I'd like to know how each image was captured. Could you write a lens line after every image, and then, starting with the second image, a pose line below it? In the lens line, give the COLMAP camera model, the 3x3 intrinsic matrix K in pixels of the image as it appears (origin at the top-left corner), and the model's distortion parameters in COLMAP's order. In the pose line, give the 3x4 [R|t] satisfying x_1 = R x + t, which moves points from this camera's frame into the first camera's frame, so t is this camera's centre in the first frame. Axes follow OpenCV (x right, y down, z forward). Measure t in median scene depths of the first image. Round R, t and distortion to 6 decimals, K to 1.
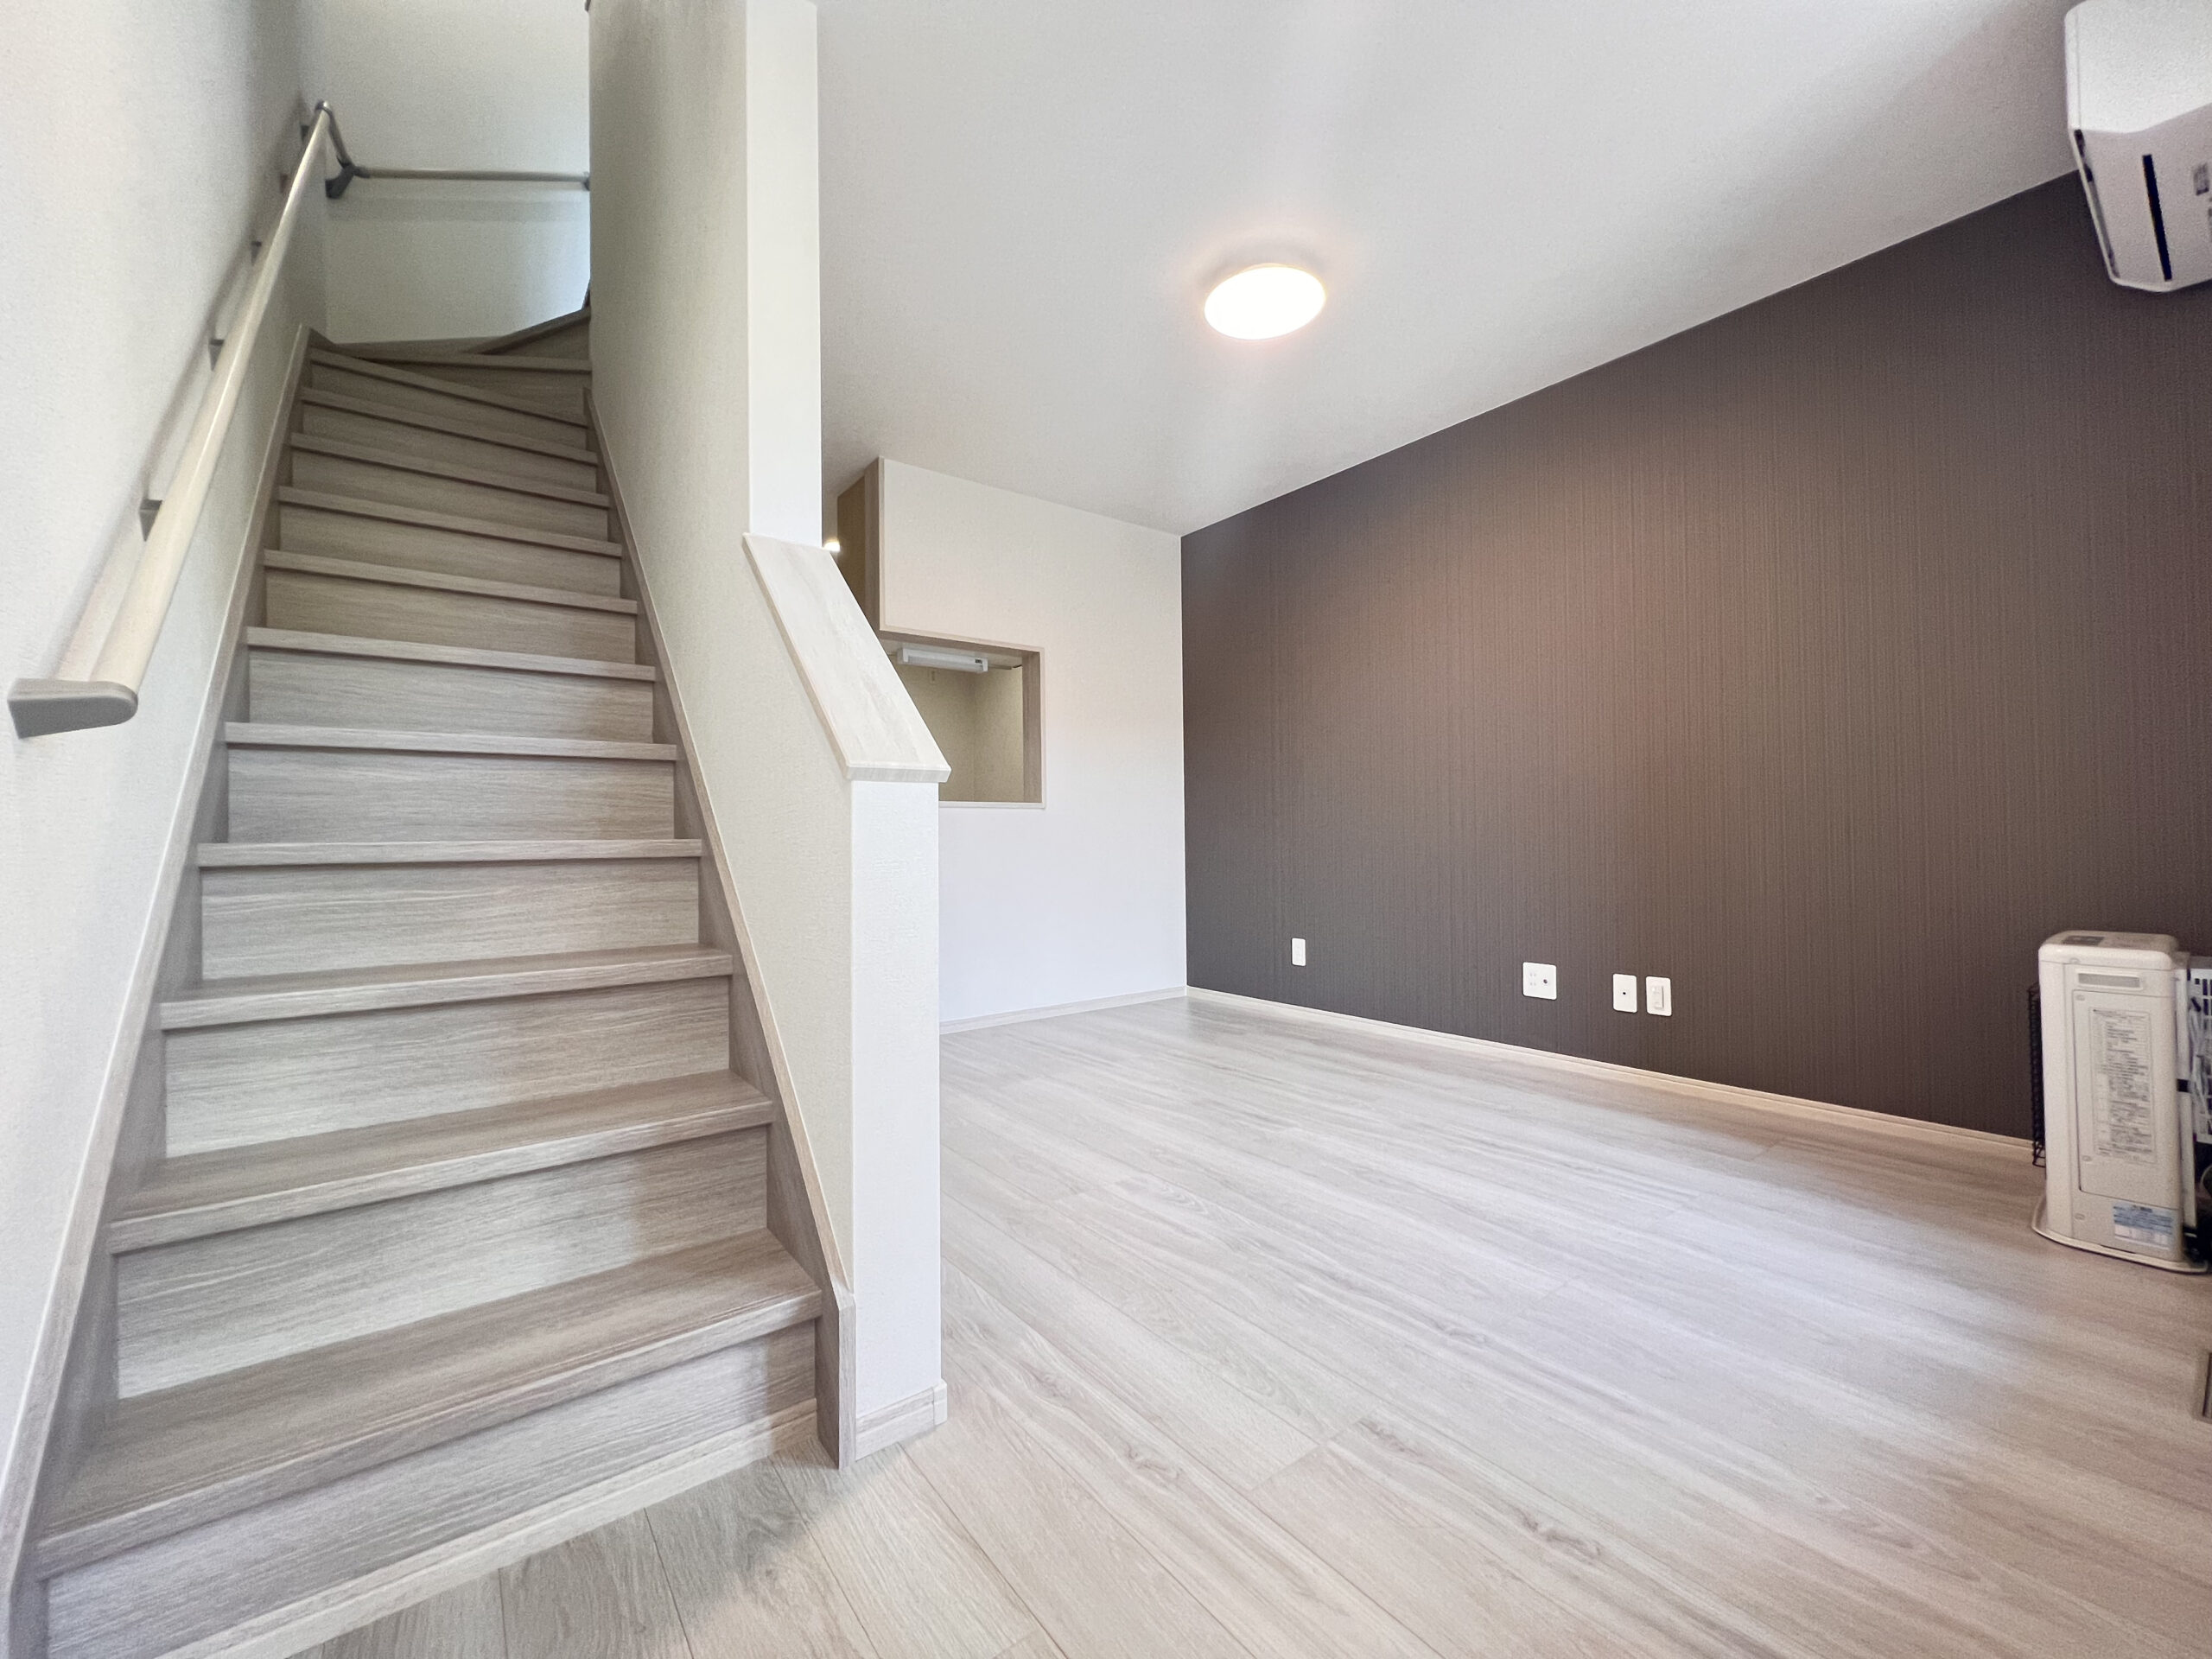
lens RADIAL K [[892.6, 0, 1114.5], [0, 892.6, 817.3], [0, 0, 1]] dist [-0.002165, 0.000766]
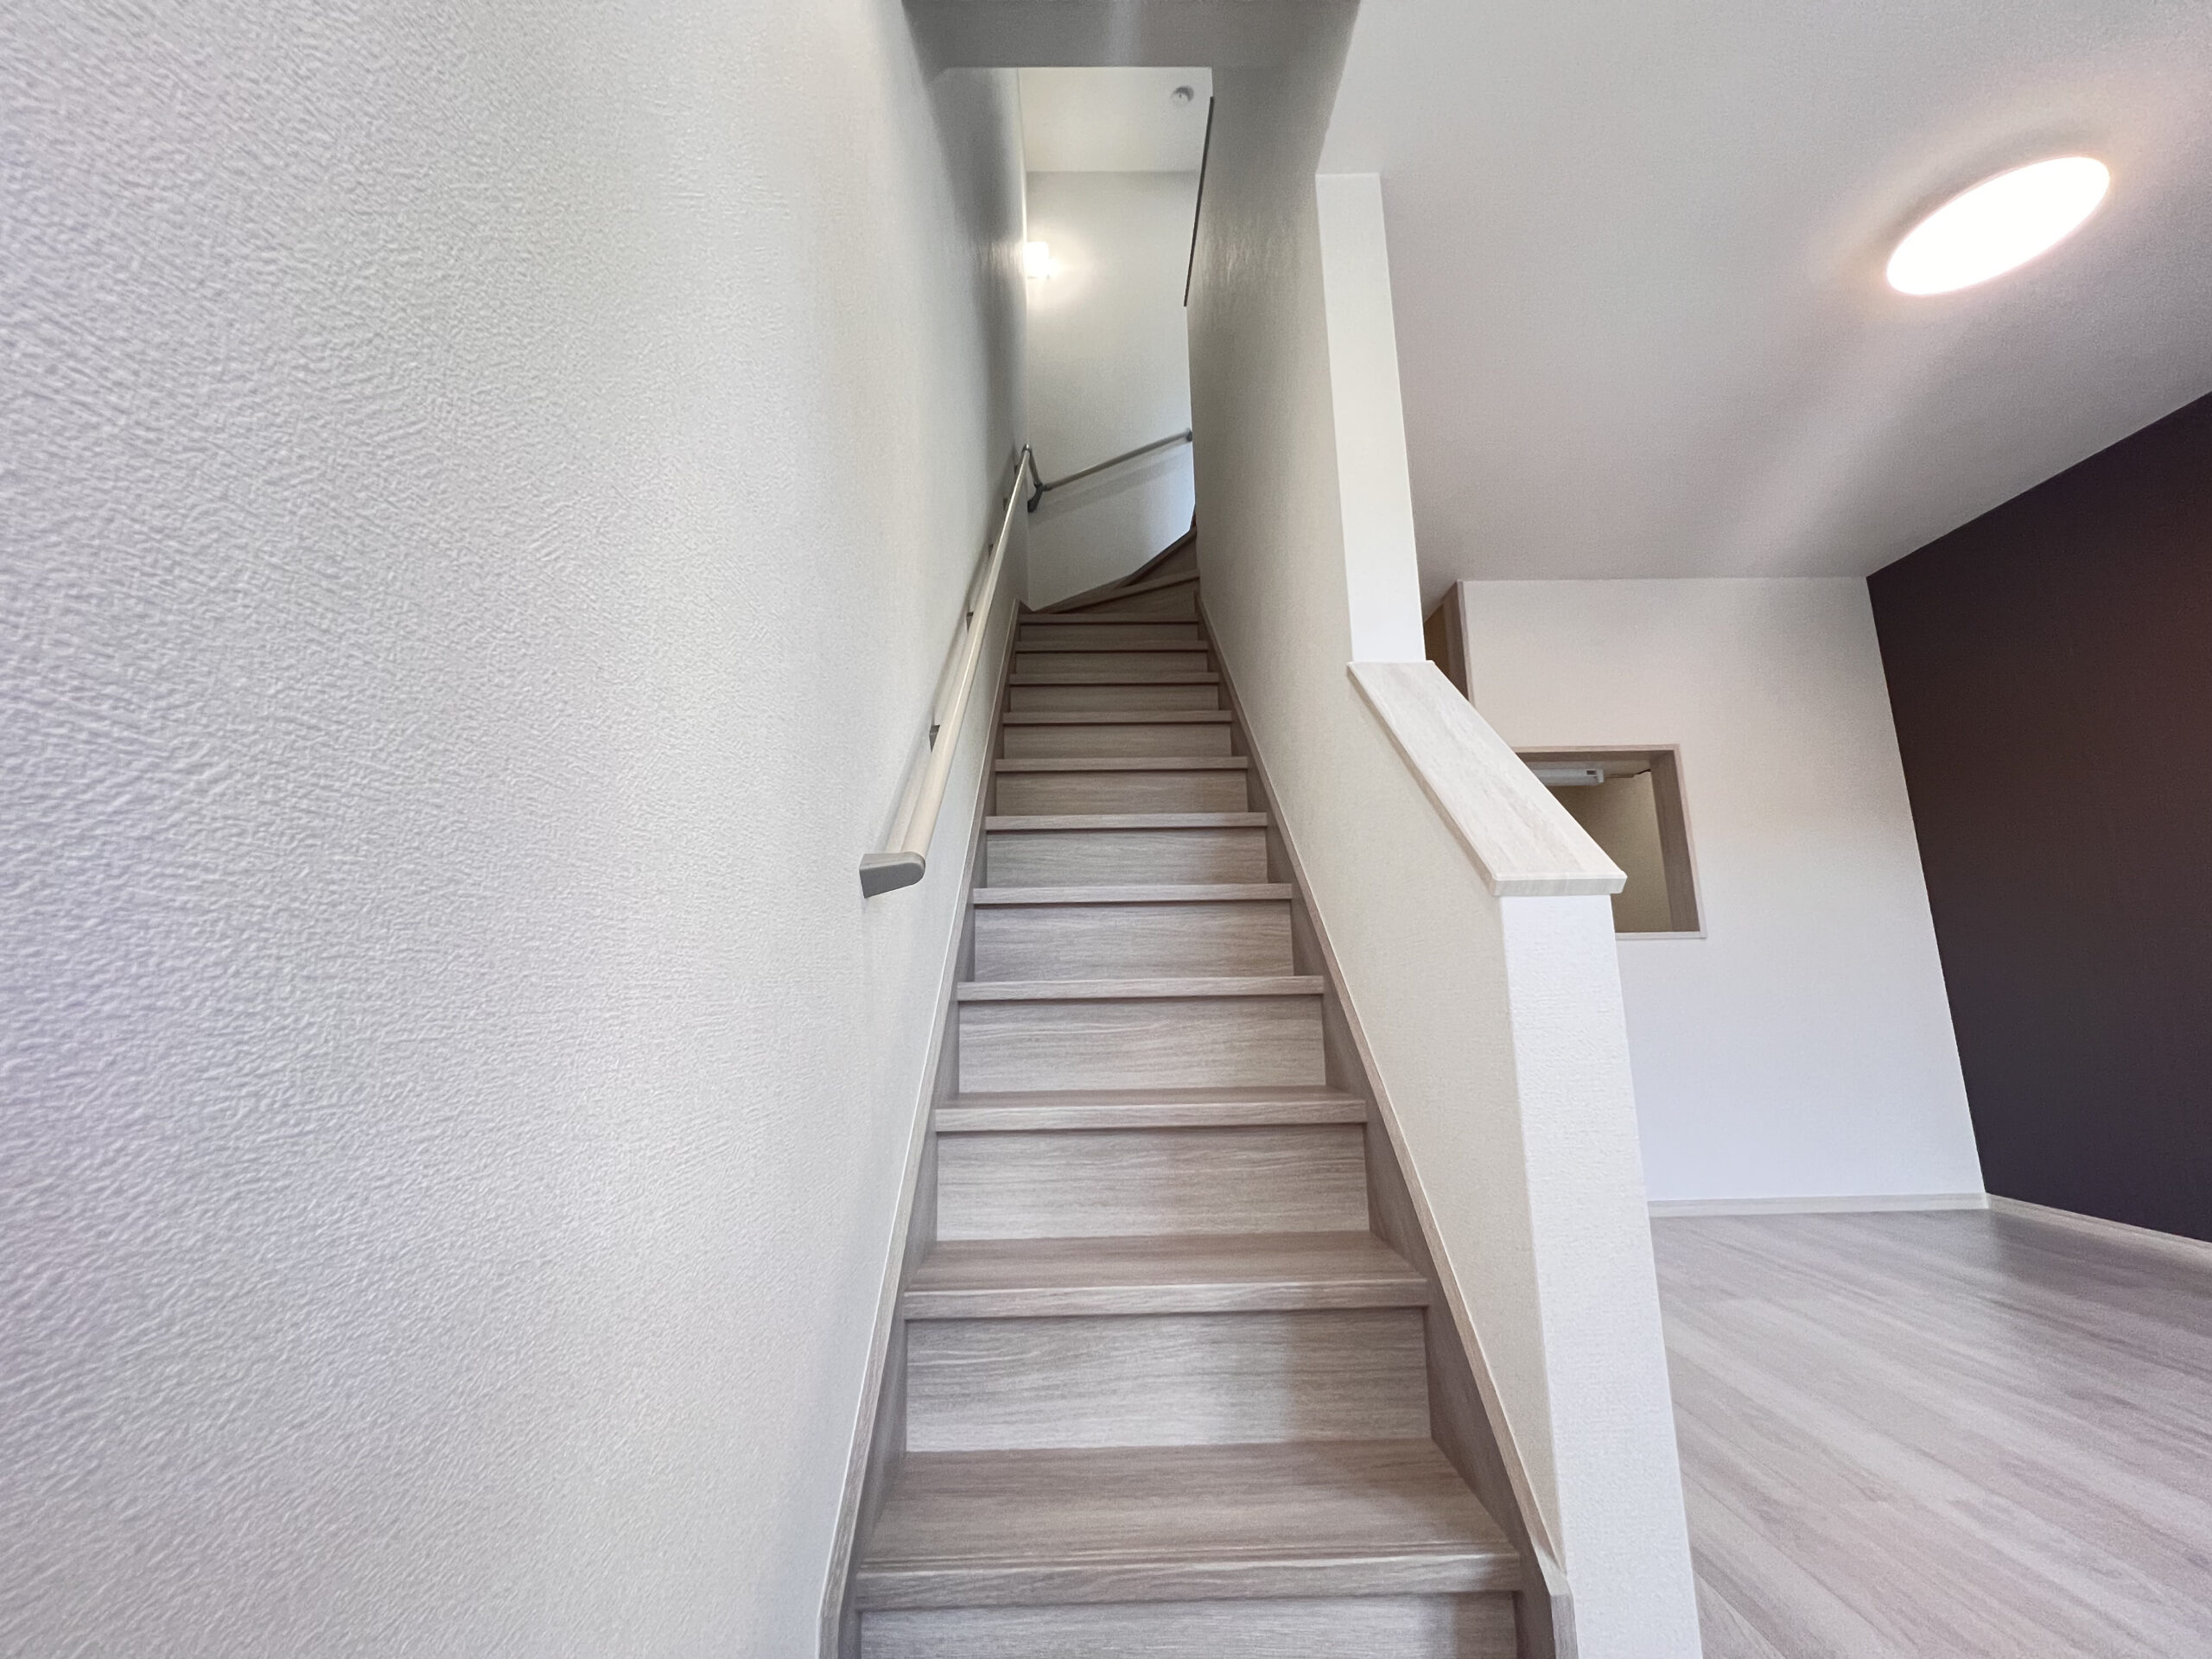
lens RADIAL K [[892.6, 0, 1117.2], [0, 892.6, 821.4], [0, 0, 1]] dist [-0.002165, 0.000766]
pose [[0.810162, -0.113011, -0.575210, -0.071087], [0.021176, 0.986243, -0.163942, 0.014786], [0.585824, 0.120639, 0.801409, 0.071229]]
